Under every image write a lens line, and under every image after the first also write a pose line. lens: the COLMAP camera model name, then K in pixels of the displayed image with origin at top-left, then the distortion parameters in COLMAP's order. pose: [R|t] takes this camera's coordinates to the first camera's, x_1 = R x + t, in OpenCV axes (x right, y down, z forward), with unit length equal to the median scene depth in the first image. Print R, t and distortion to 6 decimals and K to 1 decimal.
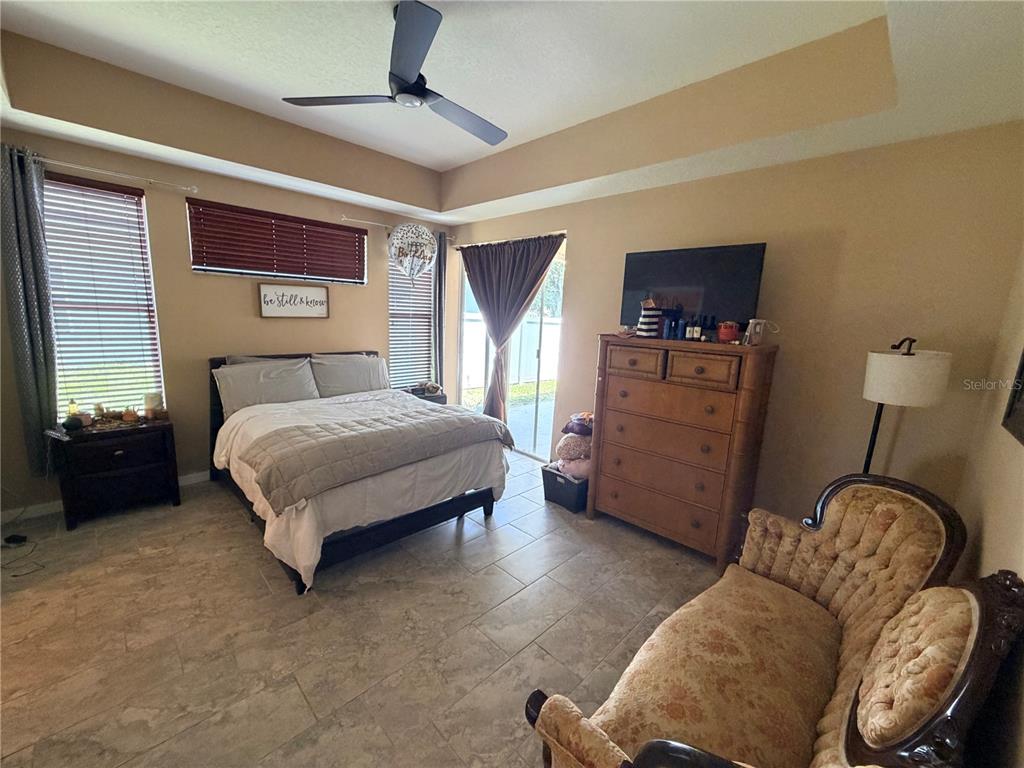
lens RADIAL K [[410.9, 0, 509.9], [0, 410.9, 383.3], [0, 0, 1]] dist [0.001064, 0.000734]
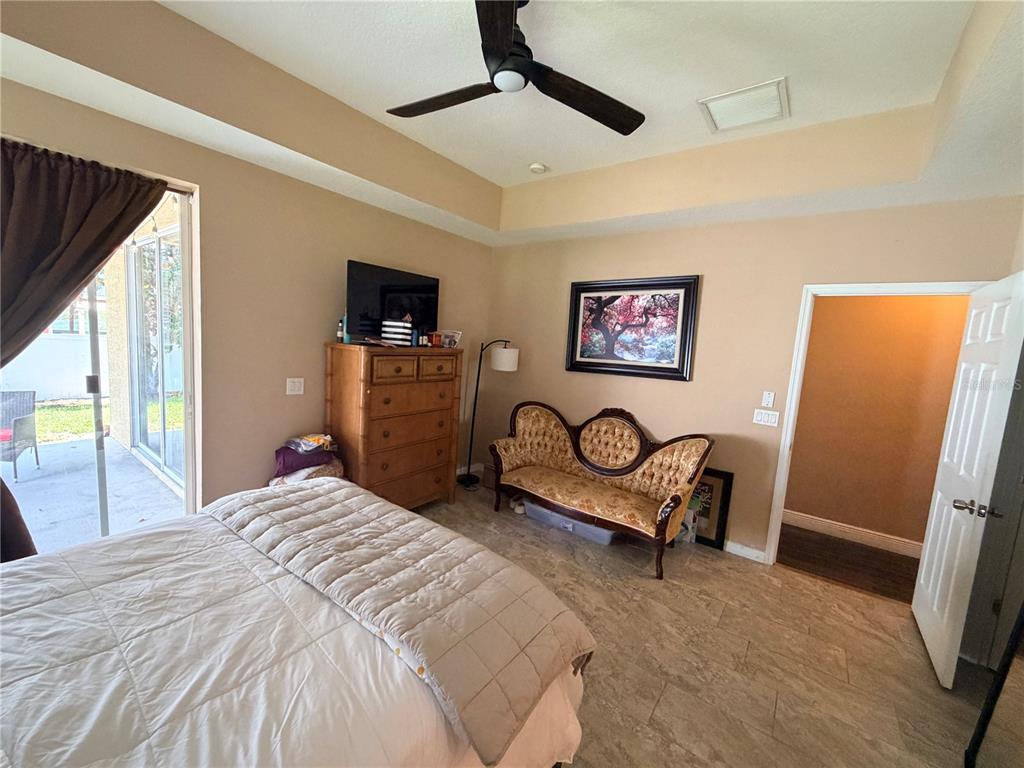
lens RADIAL K [[410.9, 0, 509.1], [0, 410.9, 385.4], [0, 0, 1]] dist [0.001064, 0.000734]
pose [[-0.135532, -0.164200, 0.977072, -0.872256], [0.097522, 0.979172, 0.178080, -0.188598], [-0.985962, 0.119422, -0.116696, 0.899044]]
